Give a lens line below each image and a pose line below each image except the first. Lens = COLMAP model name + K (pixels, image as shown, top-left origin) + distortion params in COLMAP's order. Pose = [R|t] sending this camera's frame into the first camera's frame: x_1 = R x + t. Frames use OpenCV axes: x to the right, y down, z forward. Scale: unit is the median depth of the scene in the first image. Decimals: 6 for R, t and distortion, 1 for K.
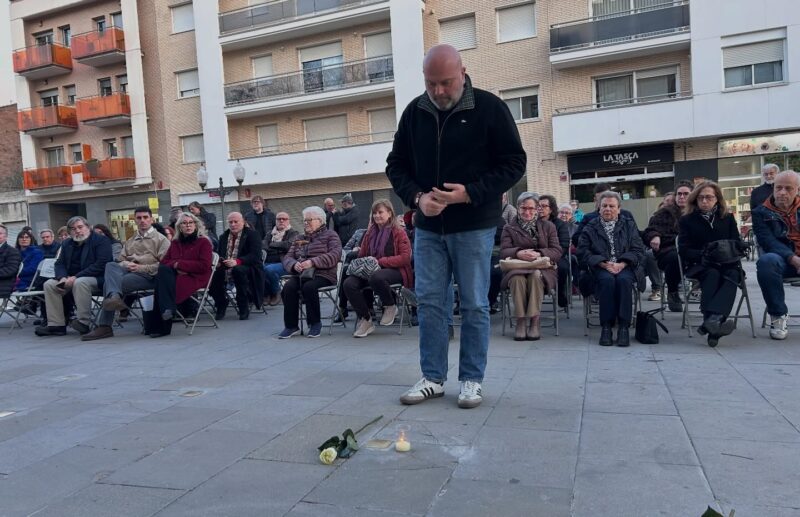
lens RADIAL K [[601.8, 0, 400.5], [0, 601.8, 253.8], [0, 0, 1]] dist [0.051783, -0.053108]
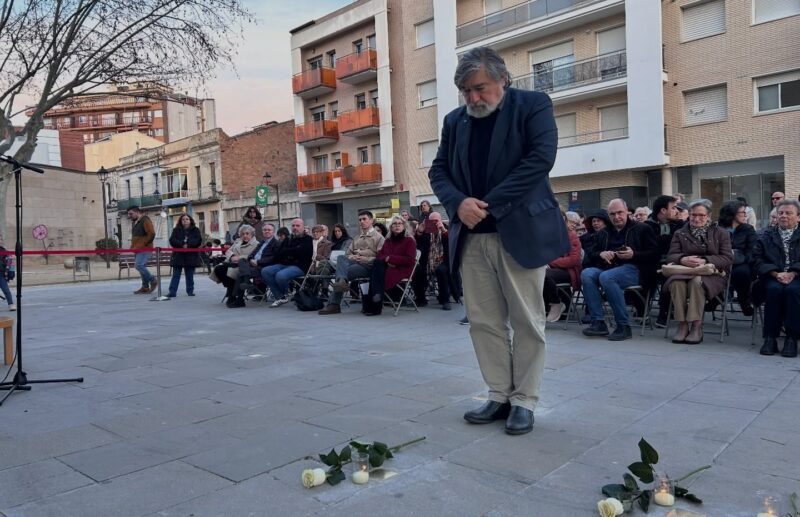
lens RADIAL K [[601.8, 0, 400.8], [0, 601.8, 254.9], [0, 0, 1]] dist [0.051783, -0.053108]
pose [[0.925577, 0.033894, -0.377039, 0.030169], [-0.031982, 0.999424, 0.011332, -0.001030], [0.377206, 0.001570, 0.926128, -0.031145]]
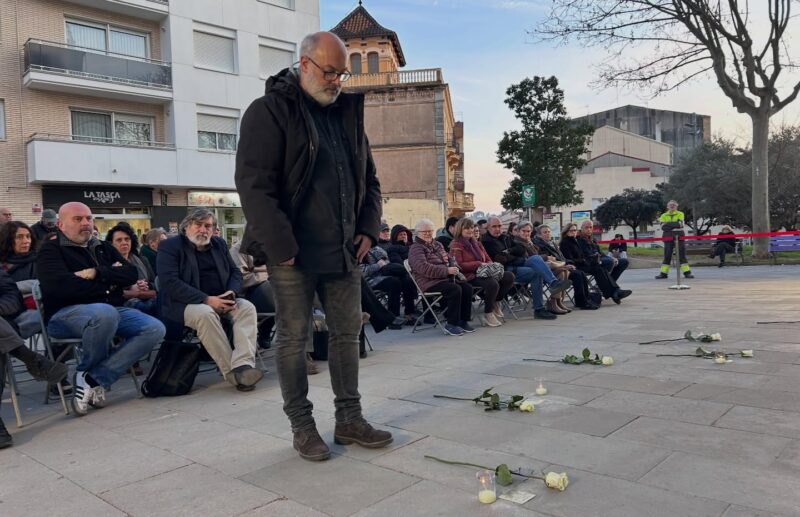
lens RADIAL K [[601.8, 0, 395.8], [0, 601.8, 258.6], [0, 0, 1]] dist [0.051783, -0.053108]
pose [[0.423634, 0.019493, 0.905623, -0.293485], [0.050145, 0.997731, -0.044933, 0.009788], [-0.904444, 0.064448, 0.421696, 0.149122]]
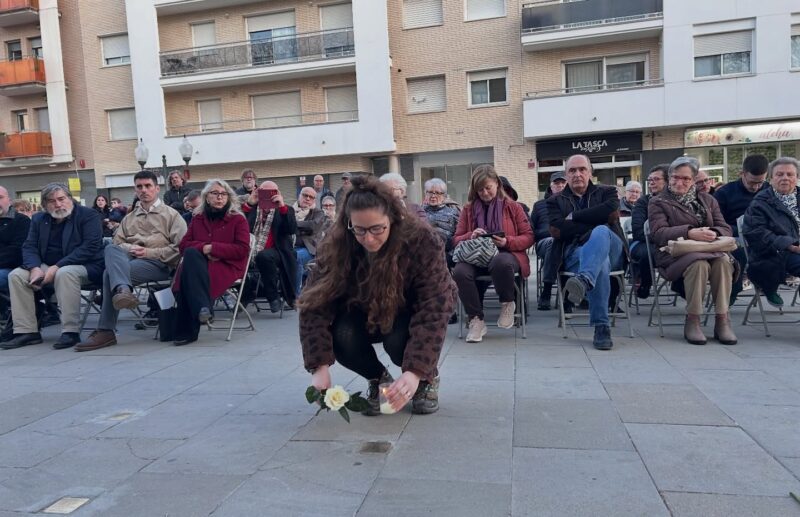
lens RADIAL K [[601.8, 0, 408.9], [0, 601.8, 259.9], [0, 0, 1]] dist [0.051783, -0.053108]
pose [[0.990106, 0.000316, 0.140324, -0.059196], [-0.003939, 0.999666, 0.025542, 0.003330], [-0.140269, -0.025842, 0.989776, 0.057790]]
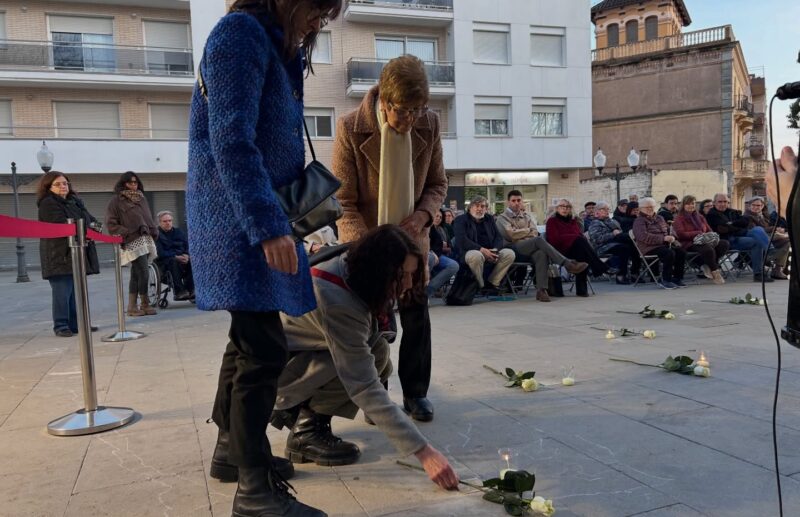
lens RADIAL K [[601.8, 0, 395.4], [0, 601.8, 266.1], [0, 0, 1]] dist [0.051783, -0.053108]
pose [[0.769413, -0.010907, 0.638659, -0.377704], [0.018445, 0.999817, -0.005146, 0.018915], [-0.638486, 0.015740, 0.769473, 0.074507]]
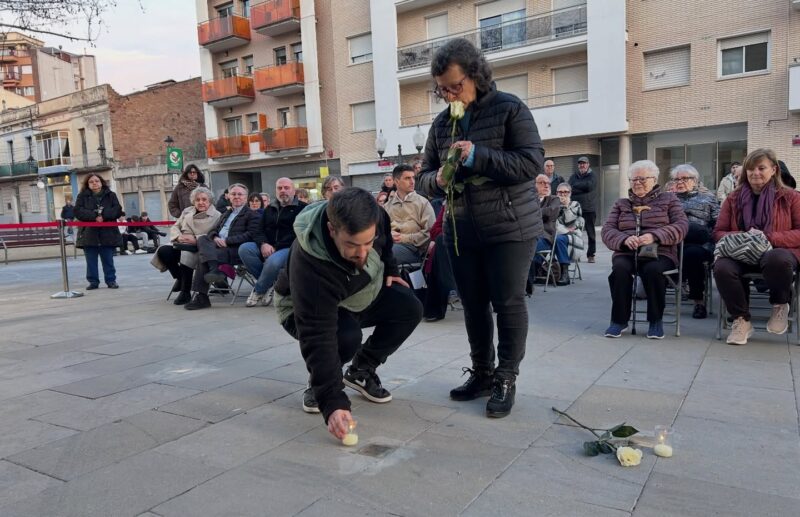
lens RADIAL K [[601.8, 0, 406.3], [0, 601.8, 263.3], [0, 0, 1]] dist [0.051783, -0.053108]
pose [[0.976451, 0.037709, -0.212418, -0.068184], [-0.024791, 0.997696, 0.063150, 0.001860], [0.214310, -0.056397, 0.975136, 0.051426]]
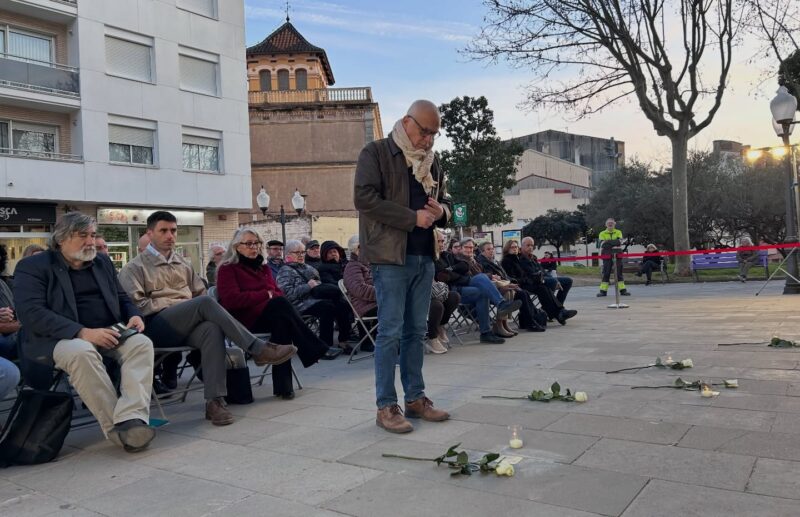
lens RADIAL K [[601.8, 0, 398.1], [0, 601.8, 256.2], [0, 0, 1]] dist [0.051783, -0.053108]
pose [[0.311600, 0.052244, 0.948776, -0.264931], [0.062821, 0.995170, -0.075430, 0.008380], [-0.948134, 0.083108, 0.306813, 0.164012]]
